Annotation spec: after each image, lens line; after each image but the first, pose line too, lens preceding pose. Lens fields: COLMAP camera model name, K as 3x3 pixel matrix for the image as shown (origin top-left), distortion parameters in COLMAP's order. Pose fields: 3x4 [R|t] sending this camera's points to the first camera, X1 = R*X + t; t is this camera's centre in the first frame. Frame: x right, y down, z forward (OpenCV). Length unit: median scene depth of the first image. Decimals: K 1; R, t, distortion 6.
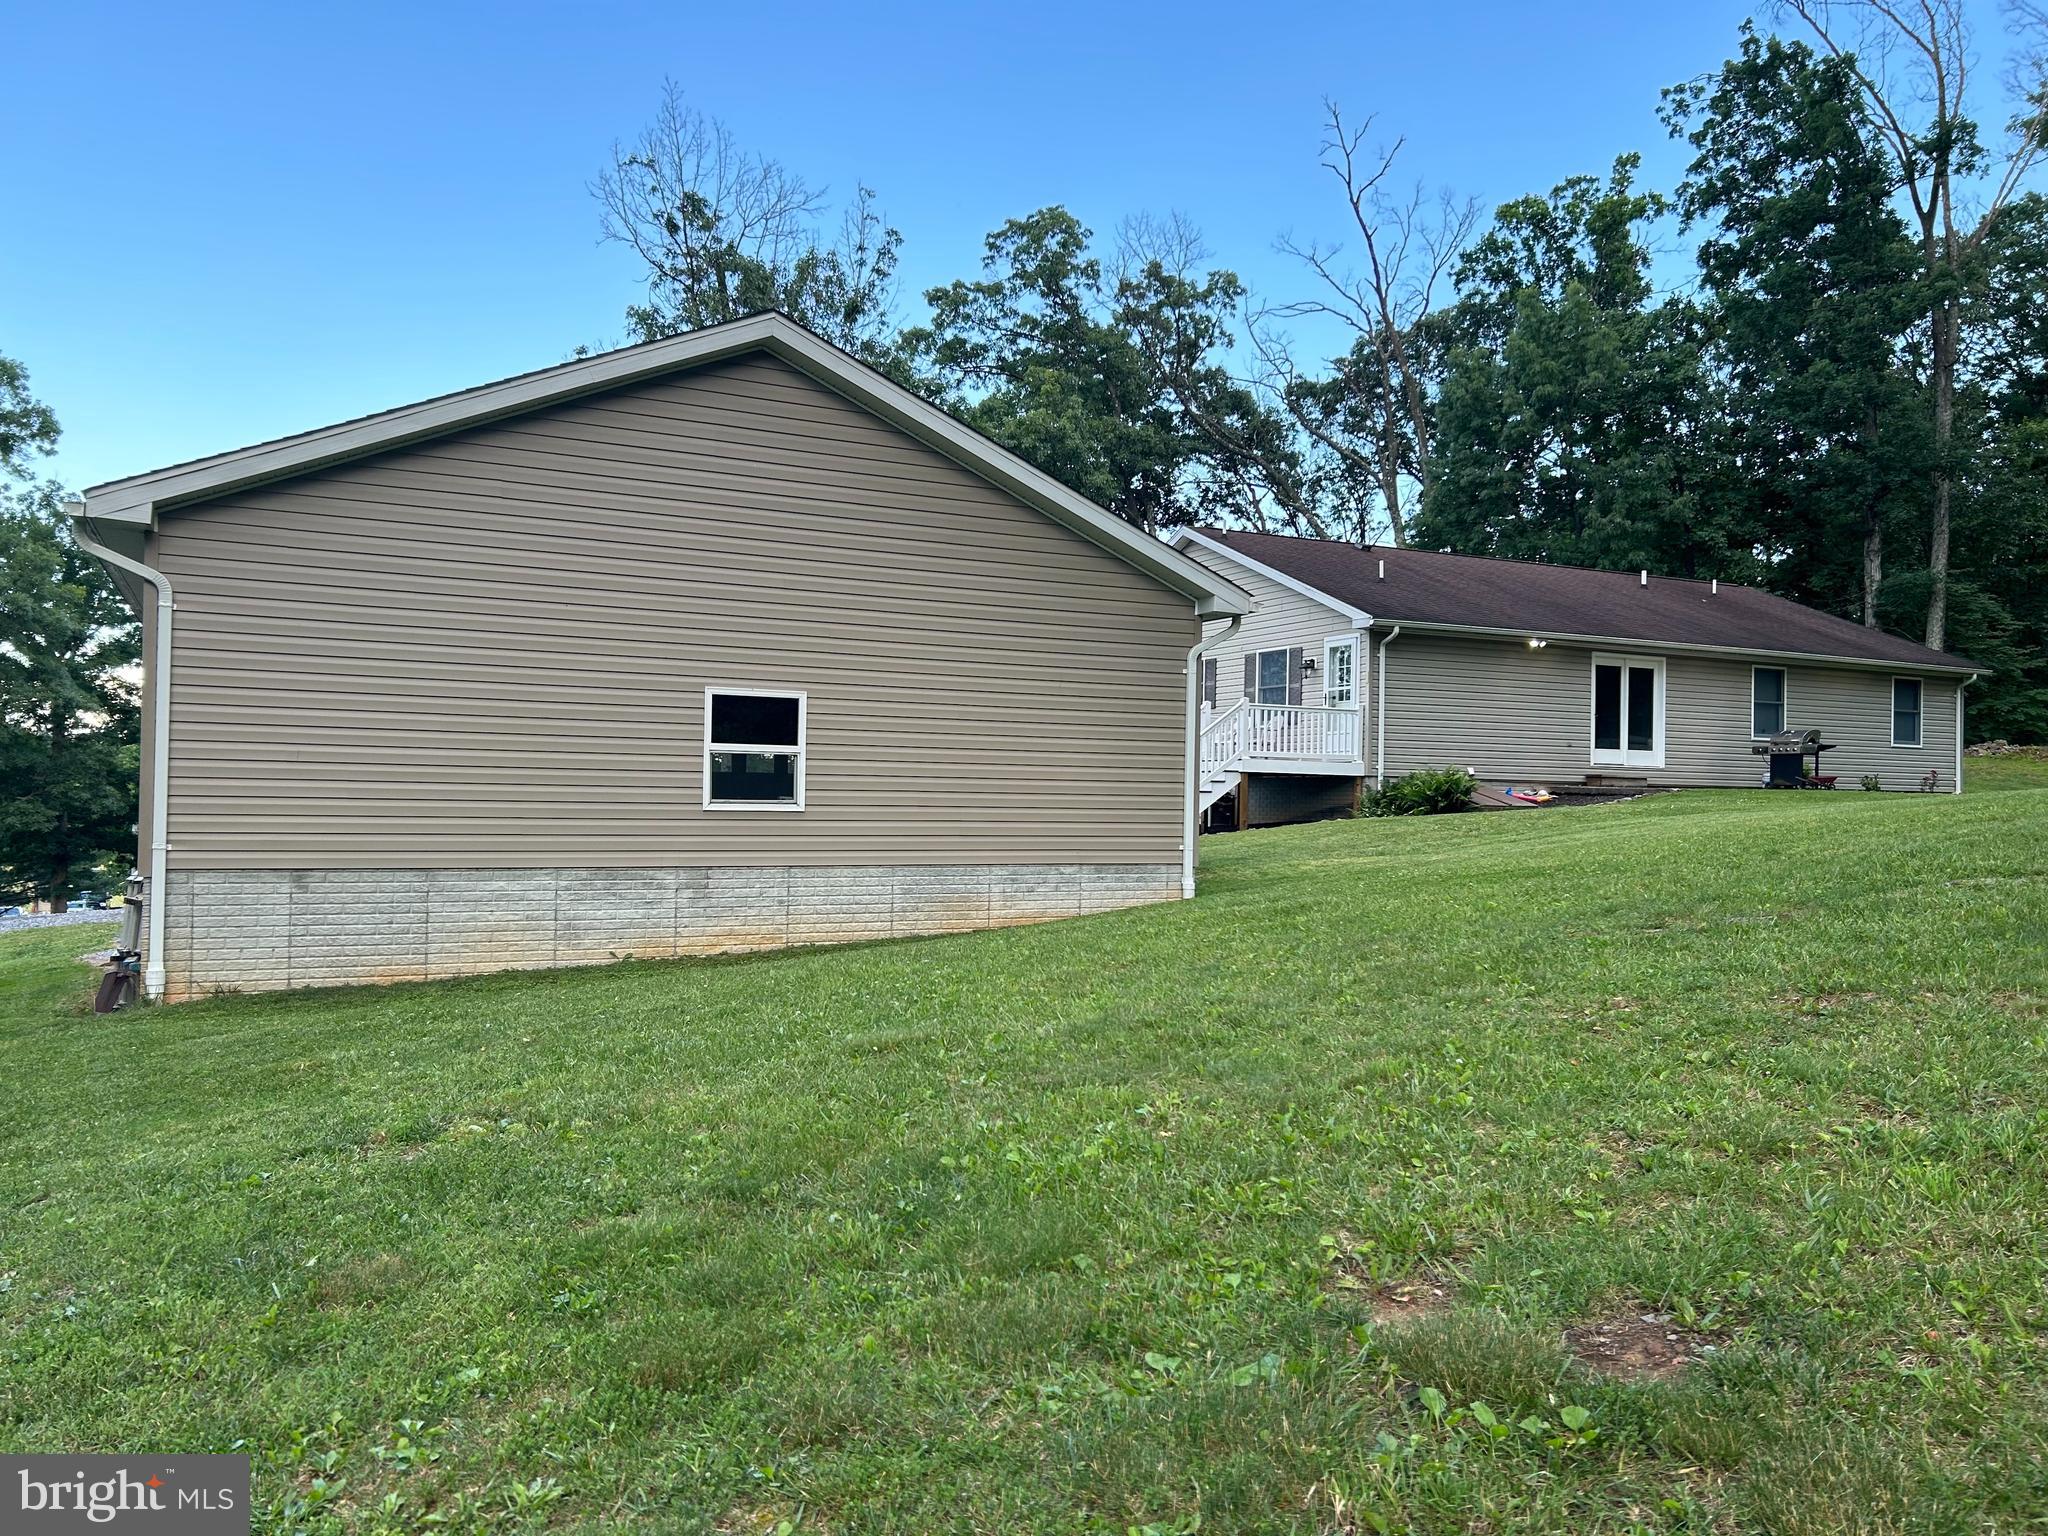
lens RADIAL K [[1550.0, 0, 1024.0], [0, 1550.0, 768.0], [0, 0, 1]] dist [0.055675, -0.033518]
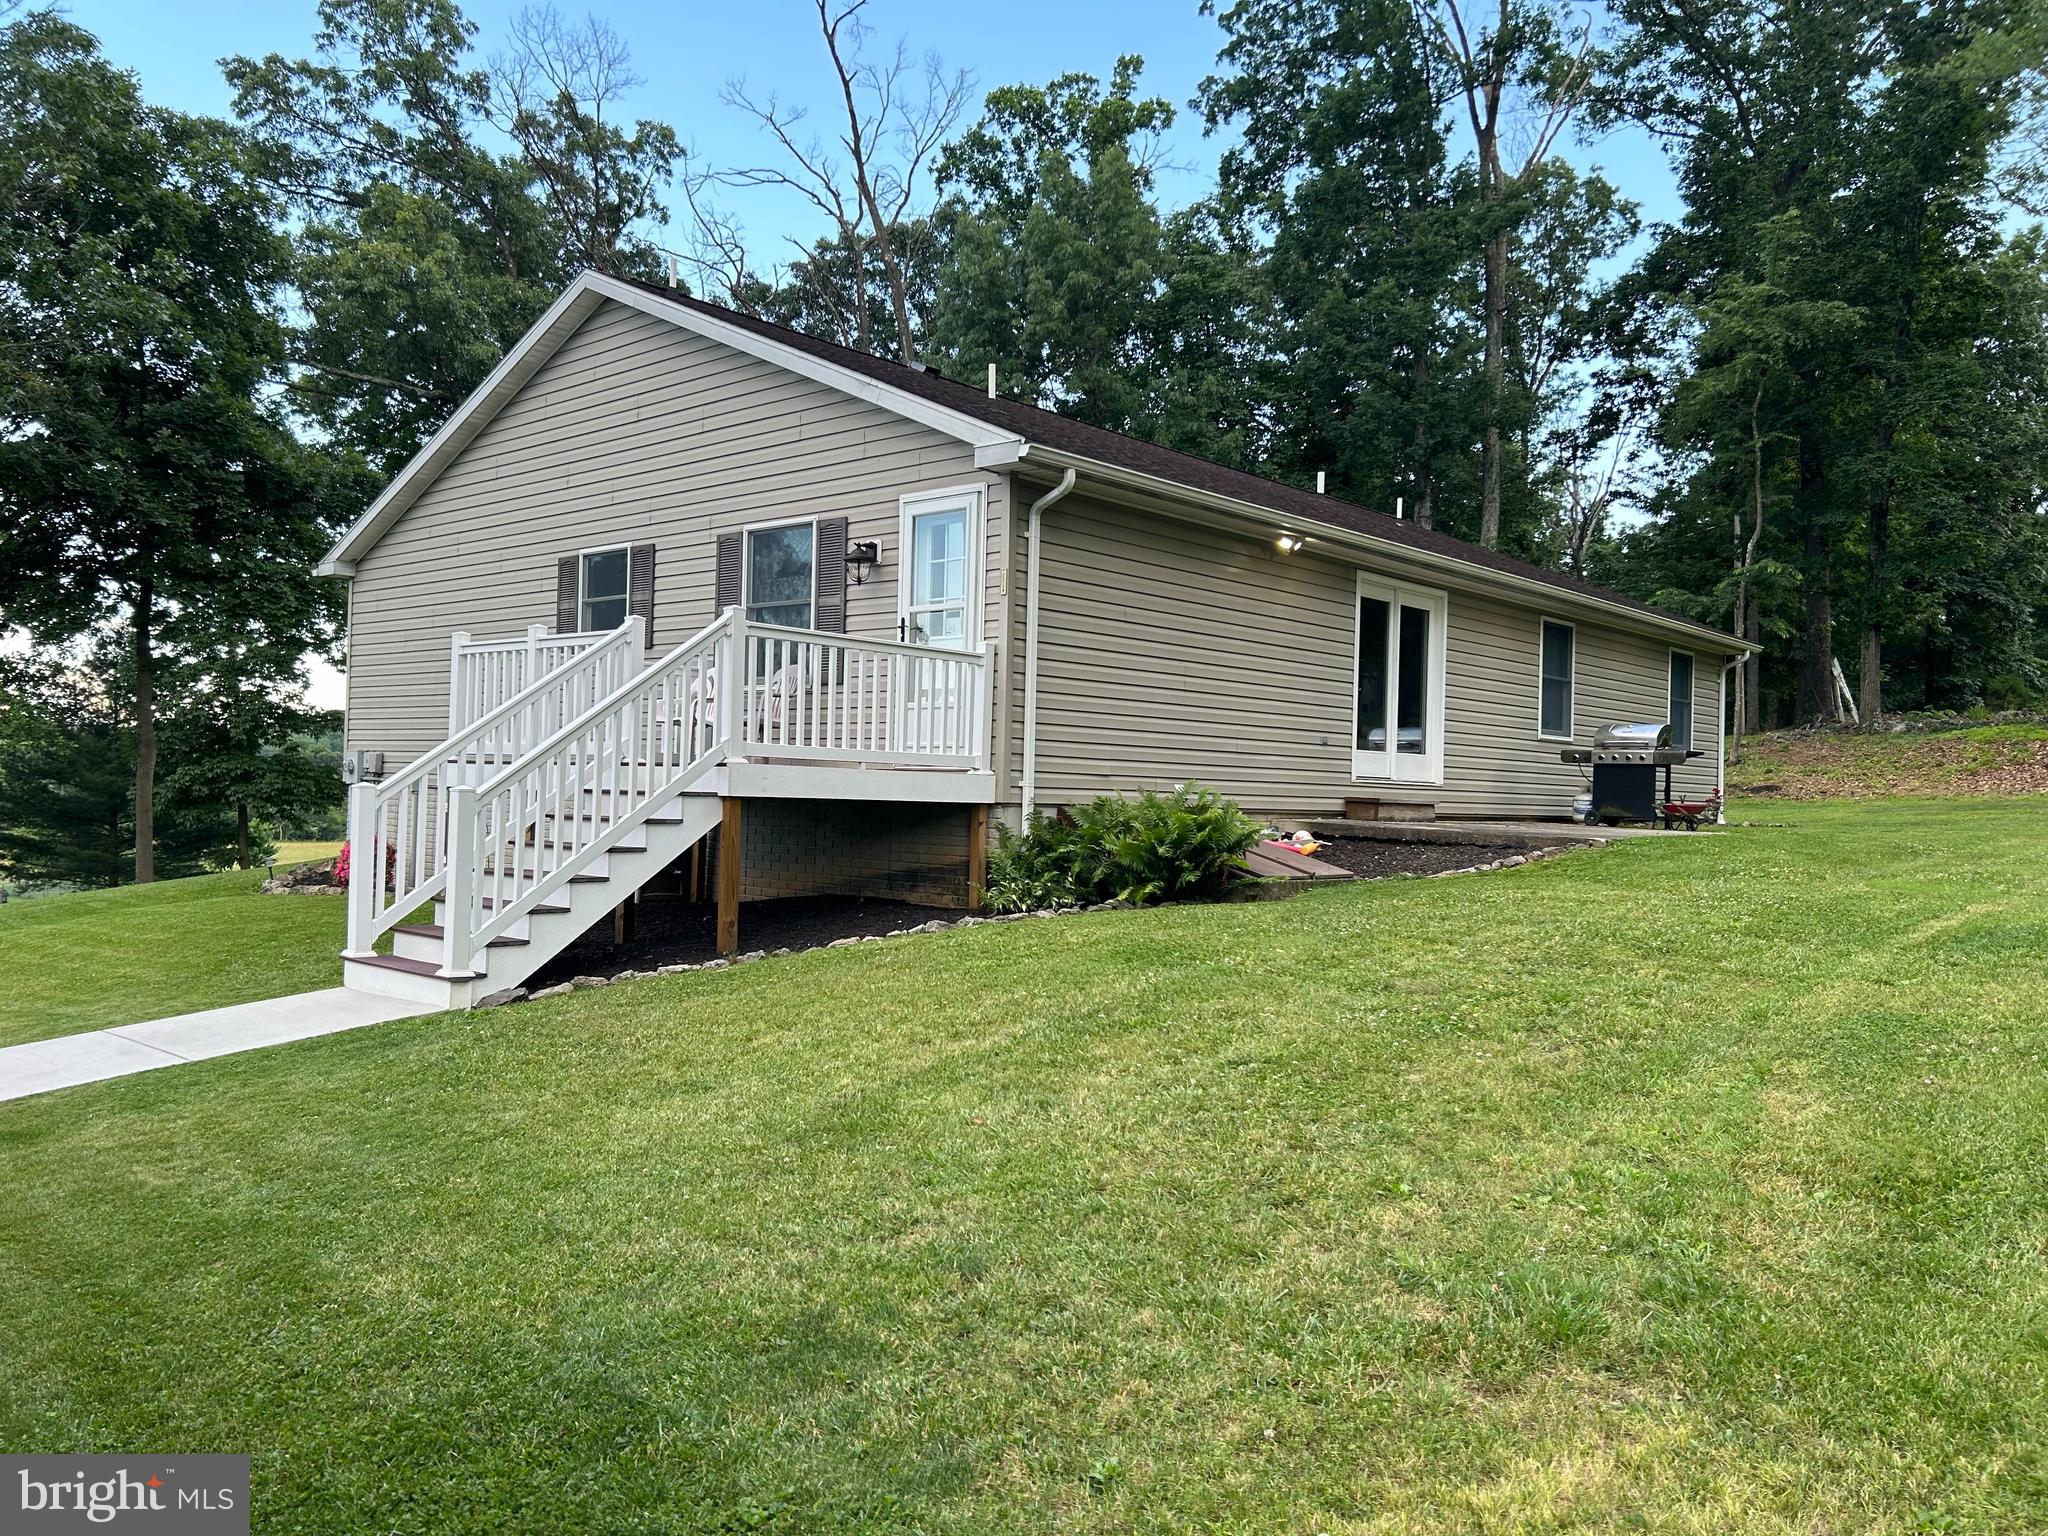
lens RADIAL K [[1550.0, 0, 1024.0], [0, 1550.0, 768.0], [0, 0, 1]] dist [0.055675, -0.033518]
pose [[0.933007, 0.016791, 0.359466, 0.023296], [-0.022075, 0.999700, 0.010599, -0.003430], [-0.359180, -0.017824, 0.933098, 0.201532]]
